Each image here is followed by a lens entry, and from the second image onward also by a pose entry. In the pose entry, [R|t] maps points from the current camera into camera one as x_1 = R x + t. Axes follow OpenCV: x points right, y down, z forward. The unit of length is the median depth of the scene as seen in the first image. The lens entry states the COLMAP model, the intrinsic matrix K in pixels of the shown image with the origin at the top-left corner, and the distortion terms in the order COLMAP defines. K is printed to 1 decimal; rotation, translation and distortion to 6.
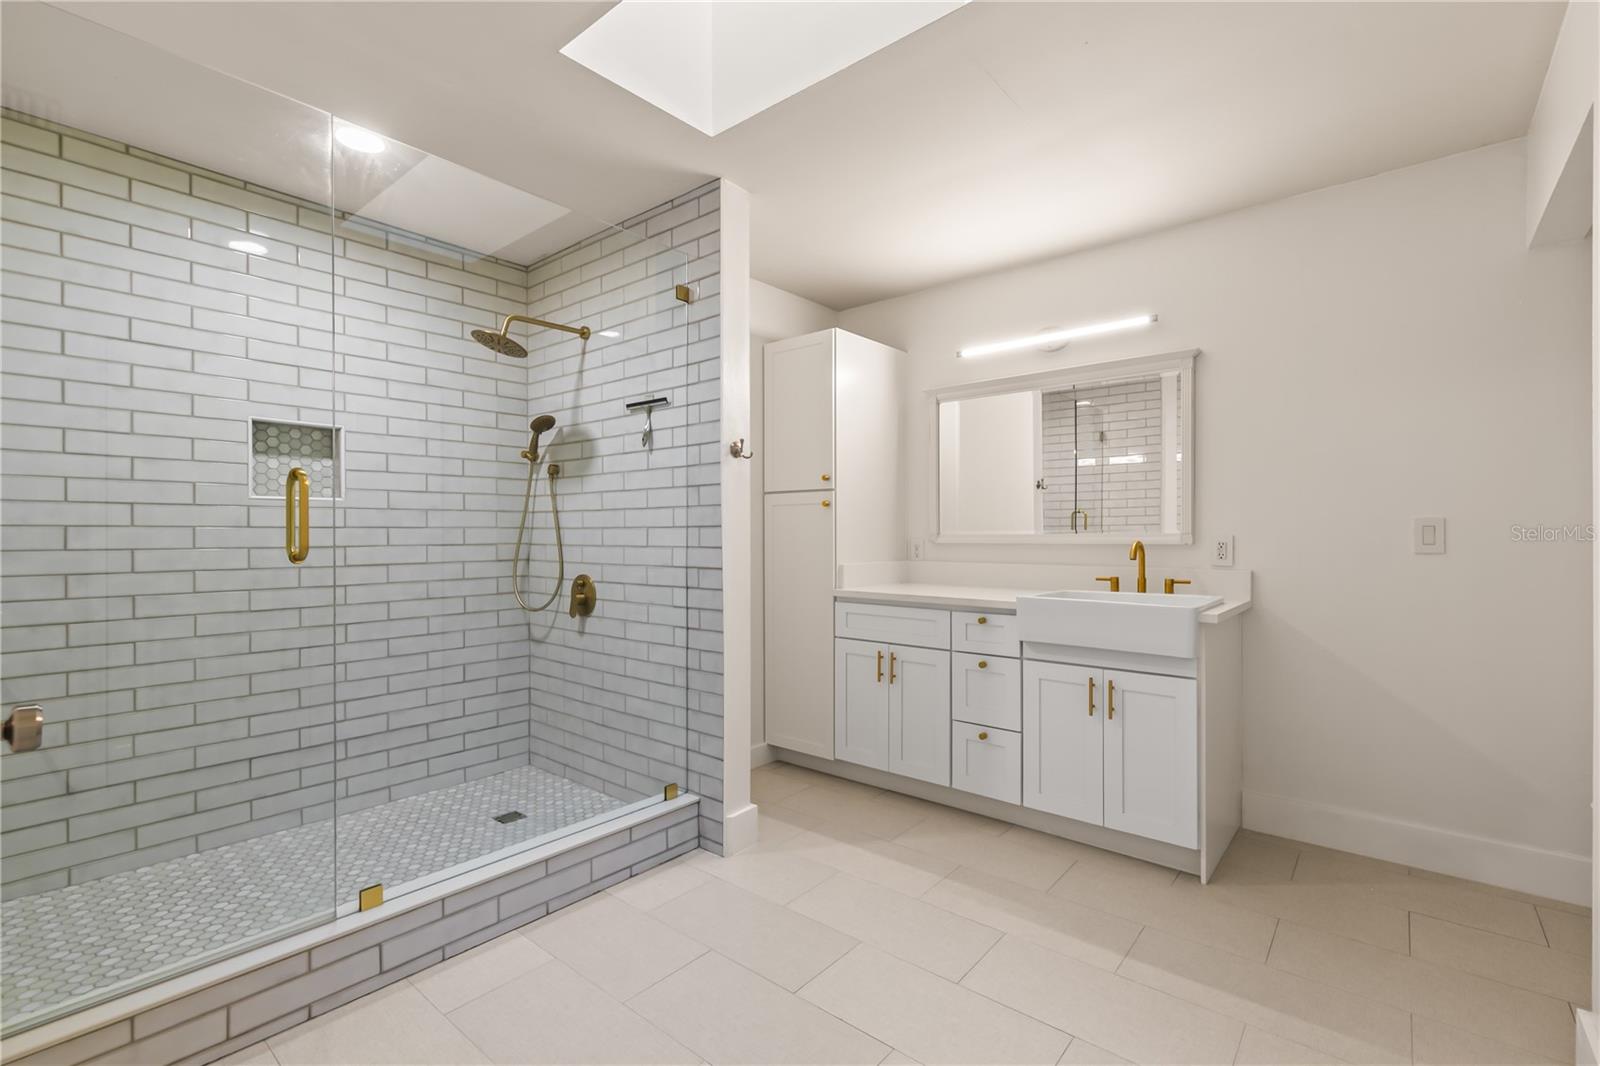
lens RADIAL K [[713.8, 0, 801.5], [0, 713.8, 536.2], [0, 0, 1]] dist [0.001640, 0.001237]
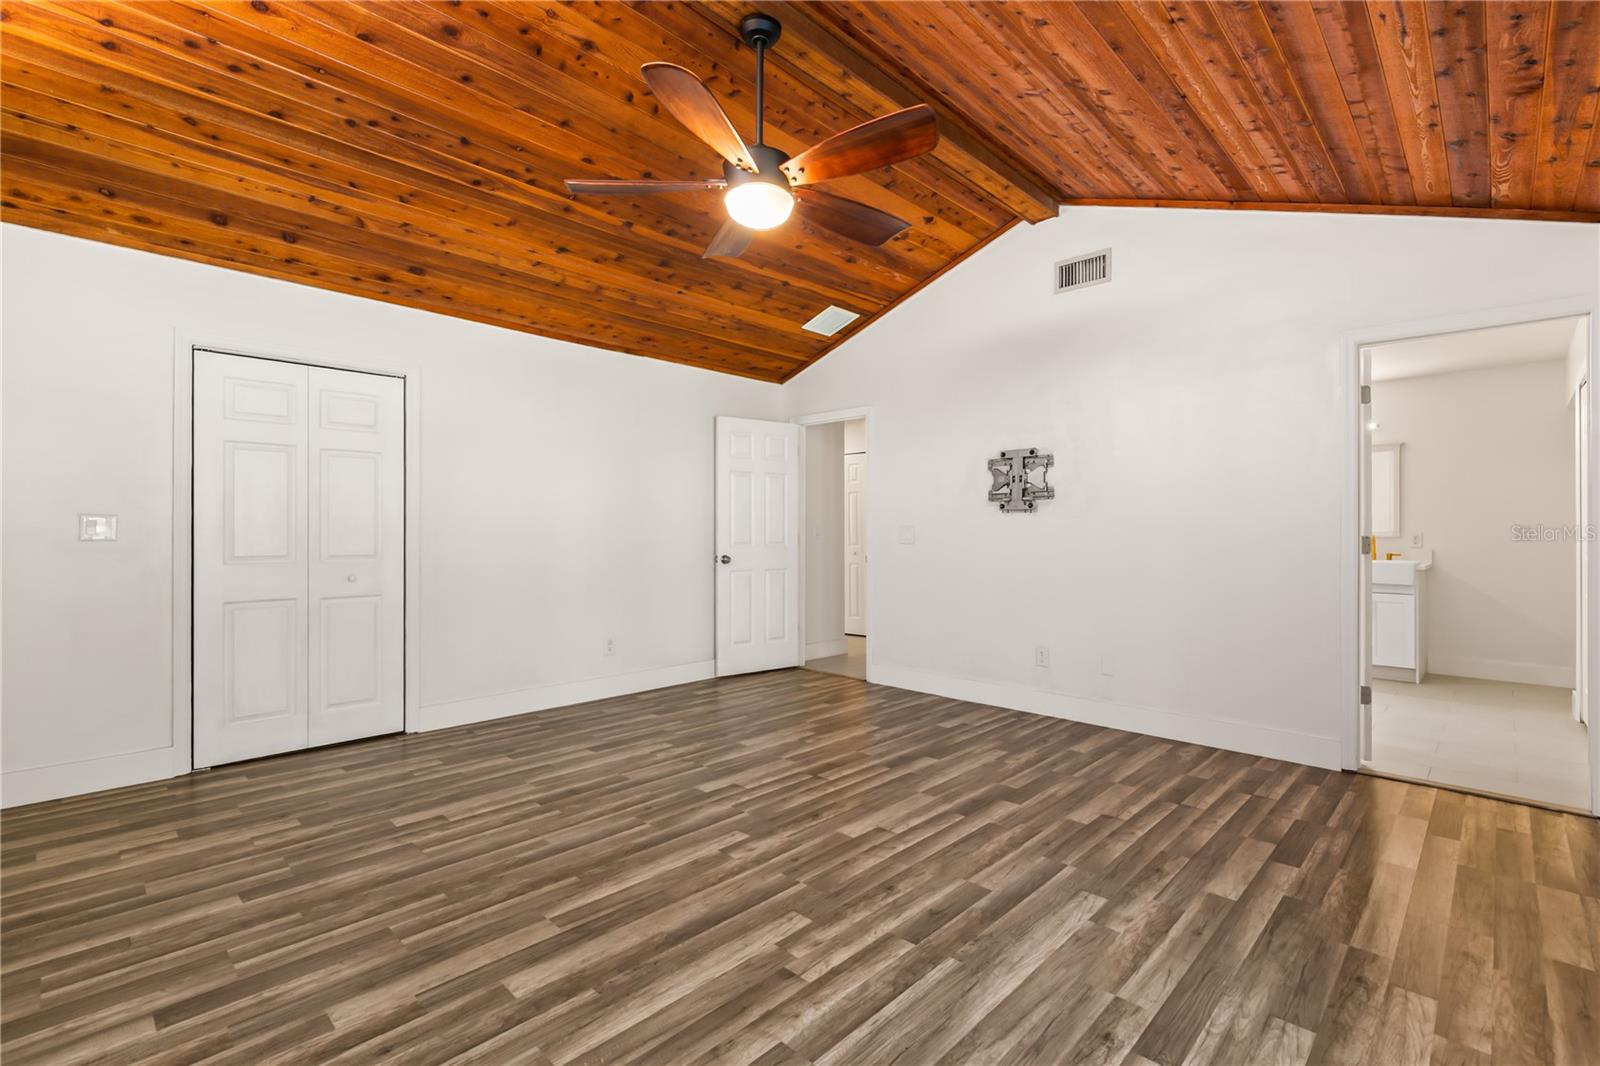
lens RADIAL K [[713.8, 0, 799.4], [0, 713.8, 529.4], [0, 0, 1]] dist [0.001640, 0.001237]
pose [[0.997514, -0.000291, -0.070468, -1.058755], [-0.000163, 0.999979, -0.006435, 0.004570], [0.070468, 0.006430, 0.997493, -1.204869]]
